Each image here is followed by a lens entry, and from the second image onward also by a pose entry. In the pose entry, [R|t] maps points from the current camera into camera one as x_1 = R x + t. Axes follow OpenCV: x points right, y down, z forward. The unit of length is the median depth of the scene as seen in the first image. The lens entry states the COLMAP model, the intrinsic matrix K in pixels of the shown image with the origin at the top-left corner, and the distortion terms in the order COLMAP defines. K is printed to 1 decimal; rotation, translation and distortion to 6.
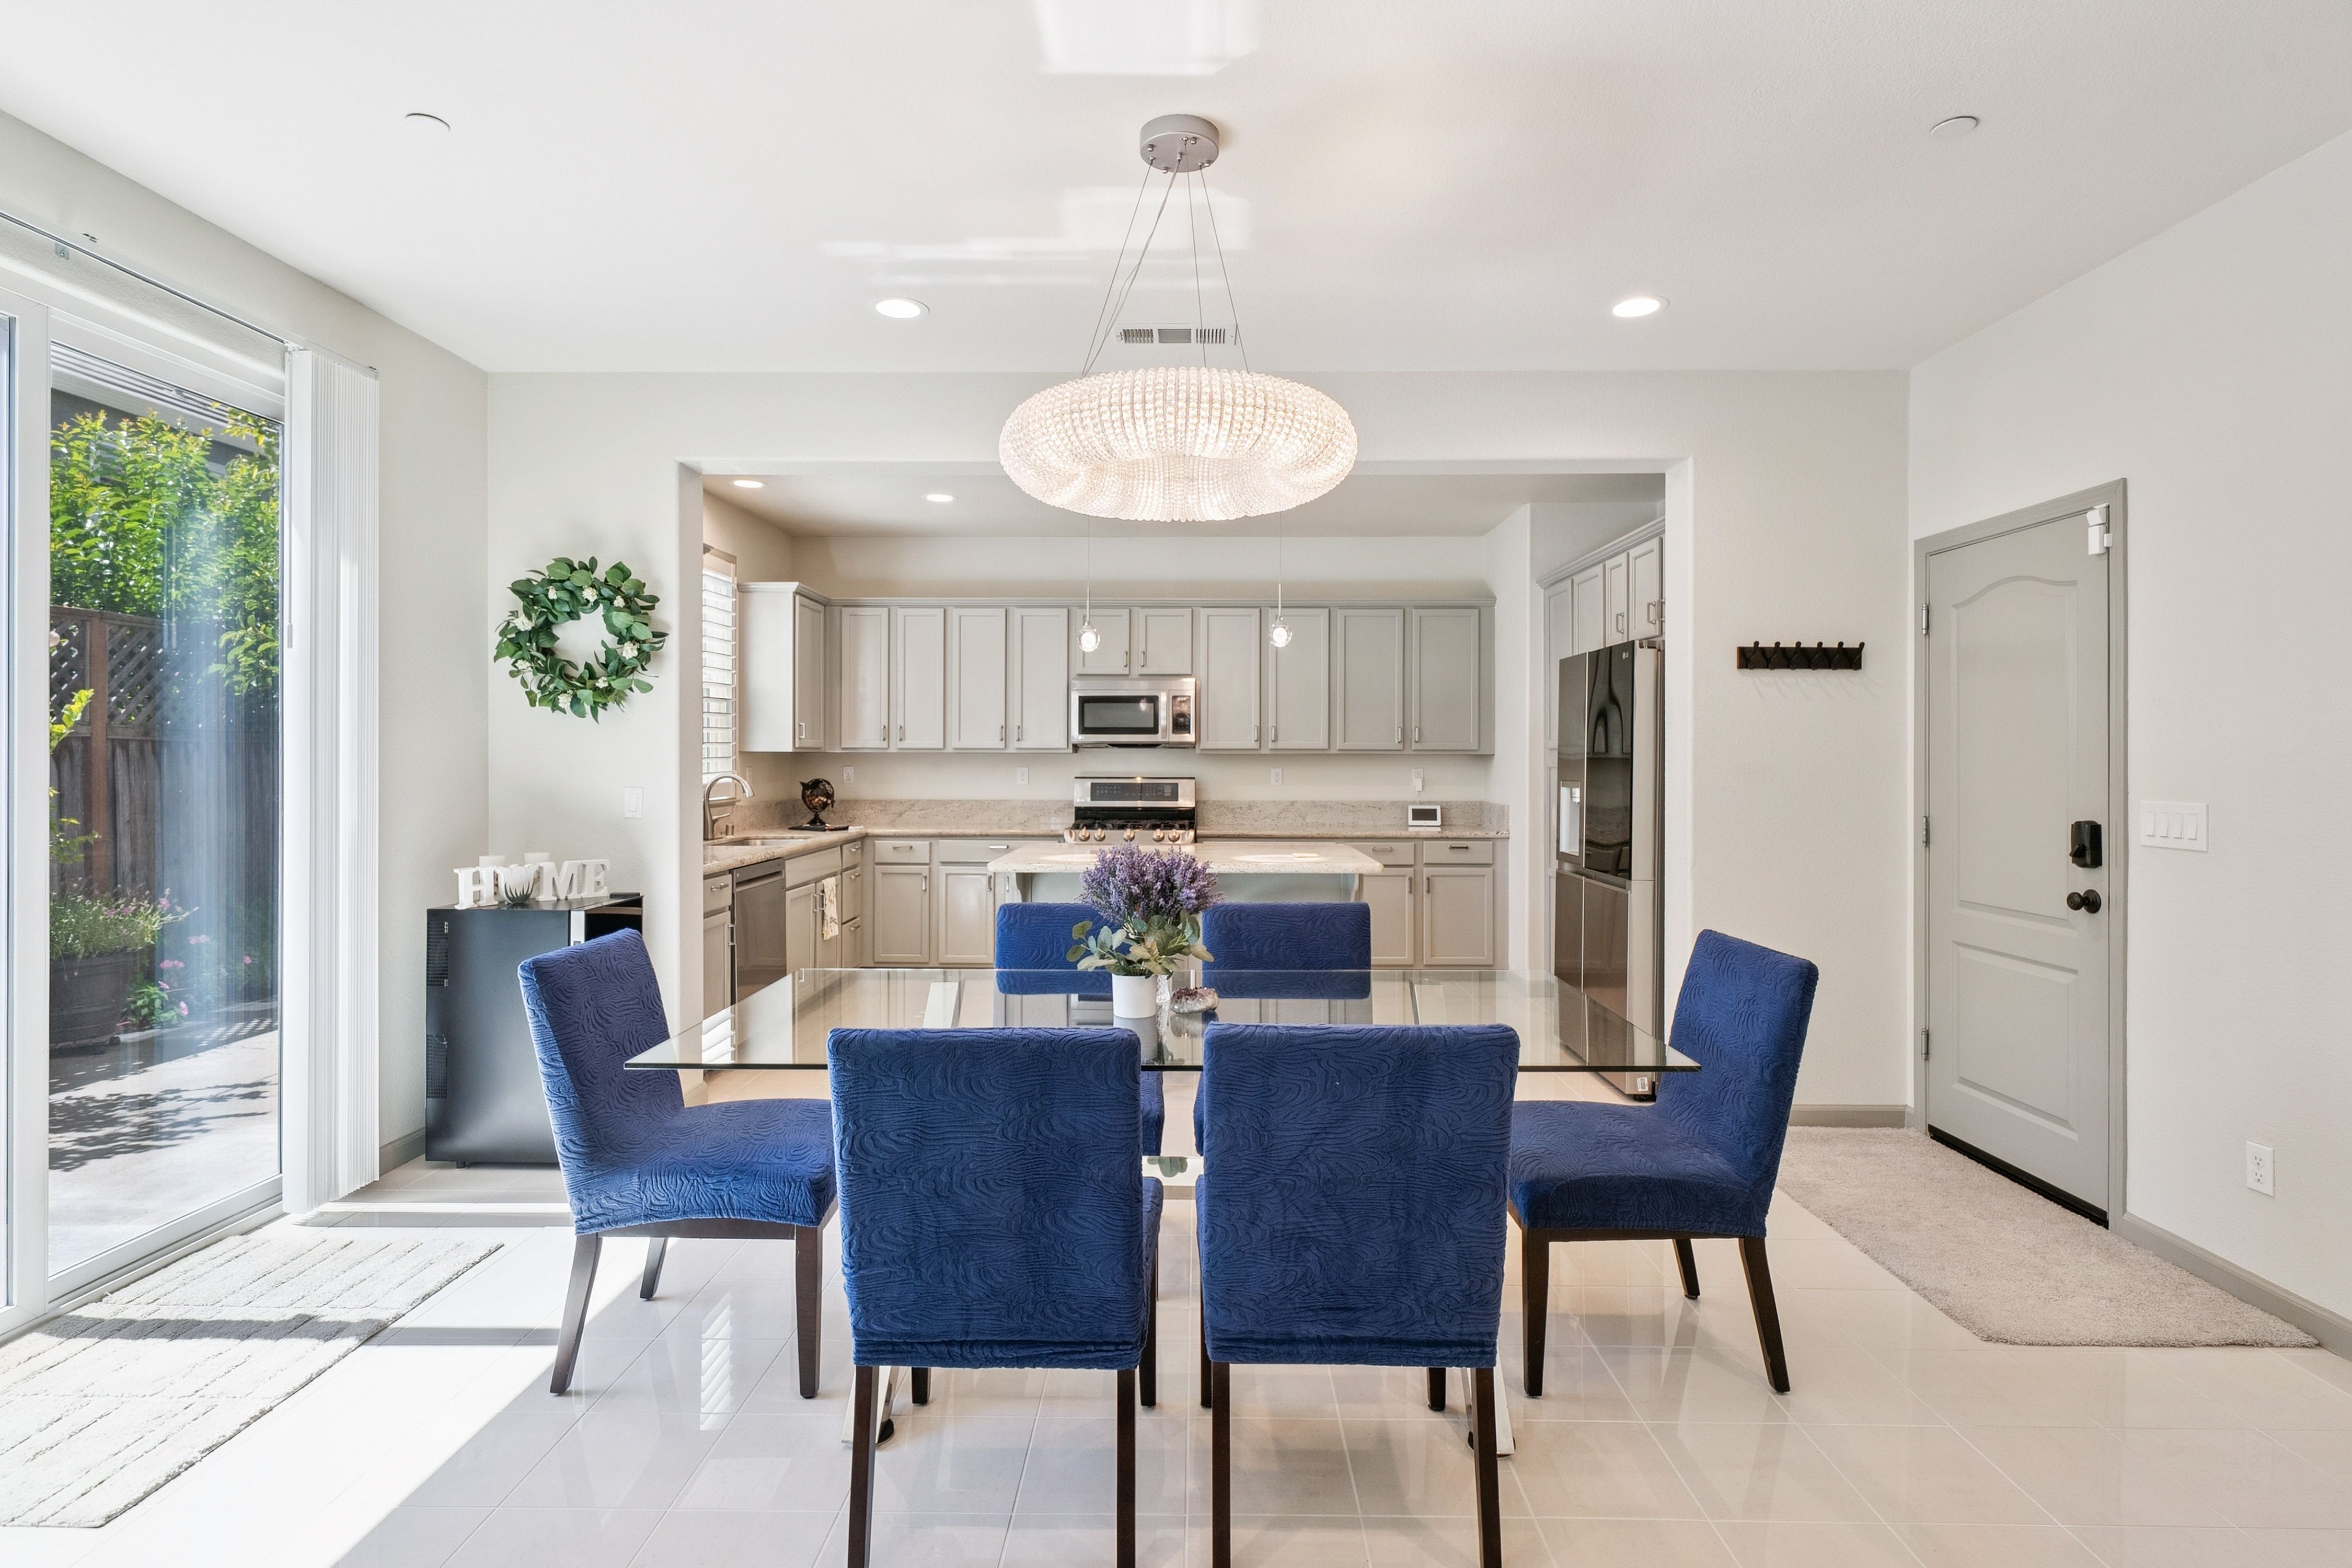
lens RADIAL K [[1182.8, 0, 1176.8], [0, 1182.8, 764.5], [0, 0, 1]] dist [0.001814, 0.002272]
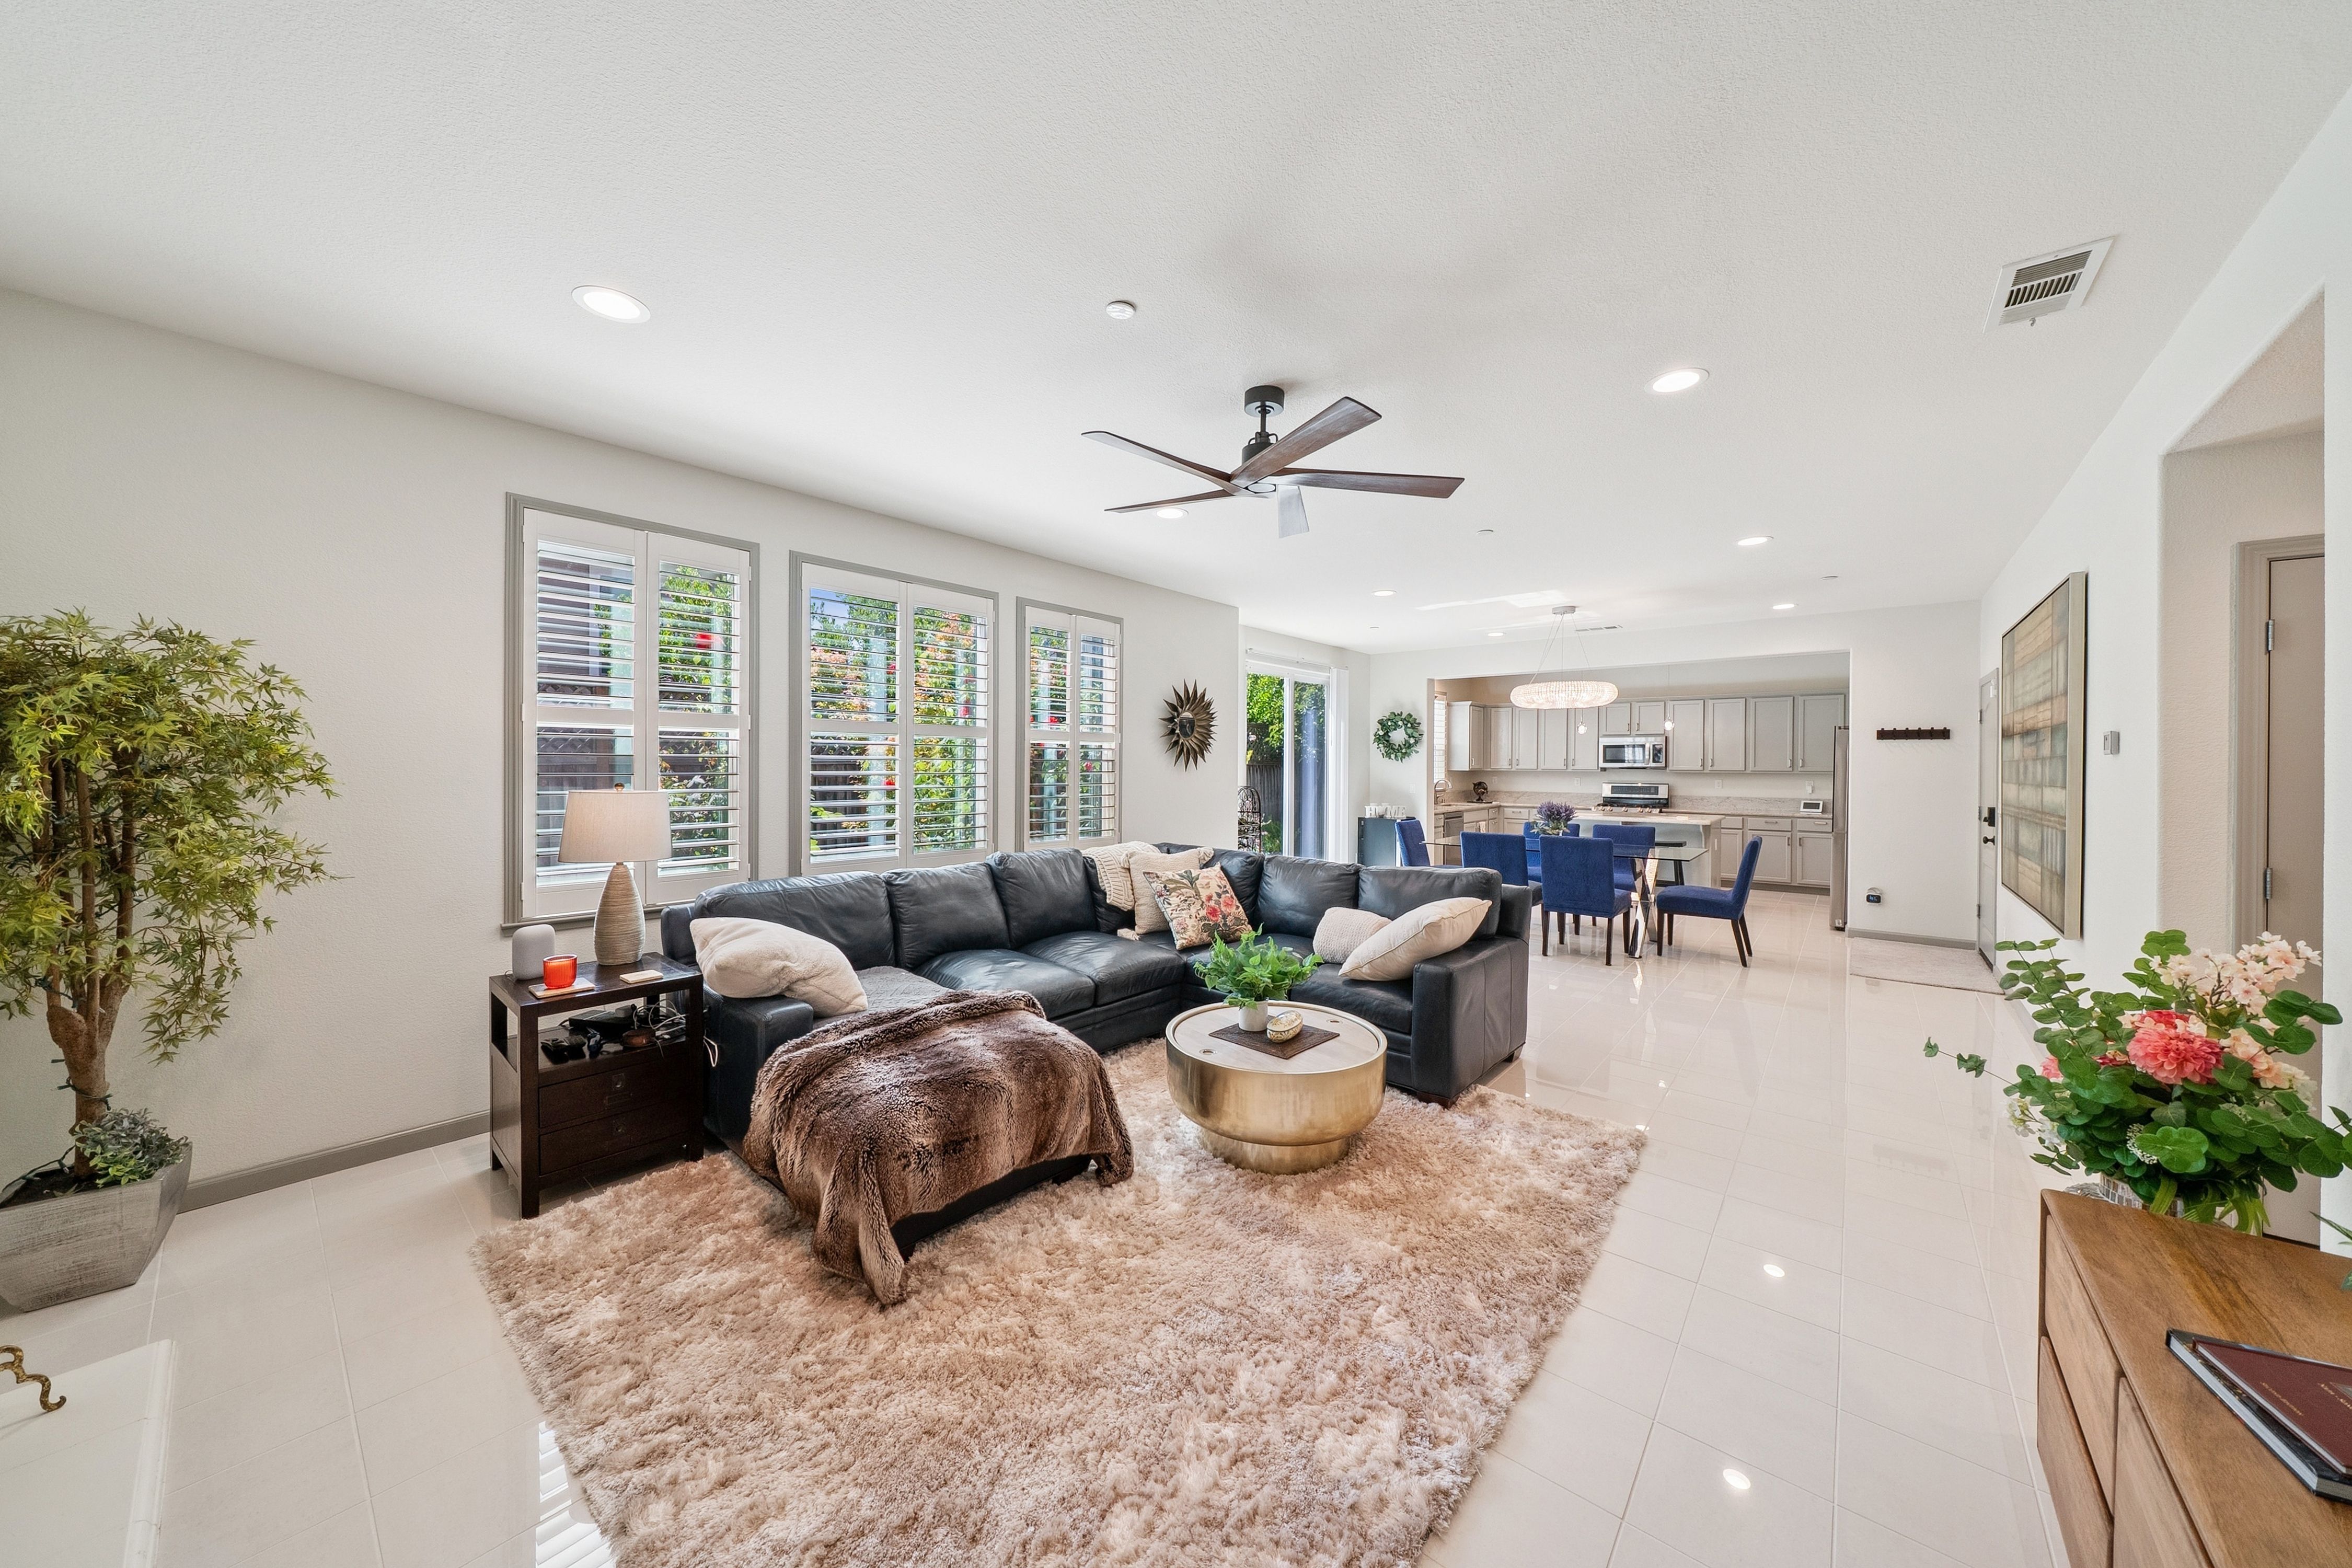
lens RADIAL K [[808.7, 0, 1176.2], [0, 808.7, 769.6], [0, 0, 1]] dist [-0.002963, -0.000391]
pose [[0.776205, 0.005627, -0.630456, 0.295824], [-0.006470, 0.999979, 0.000960, -0.011744], [0.630448, 0.003334, 0.776225, -0.774331]]
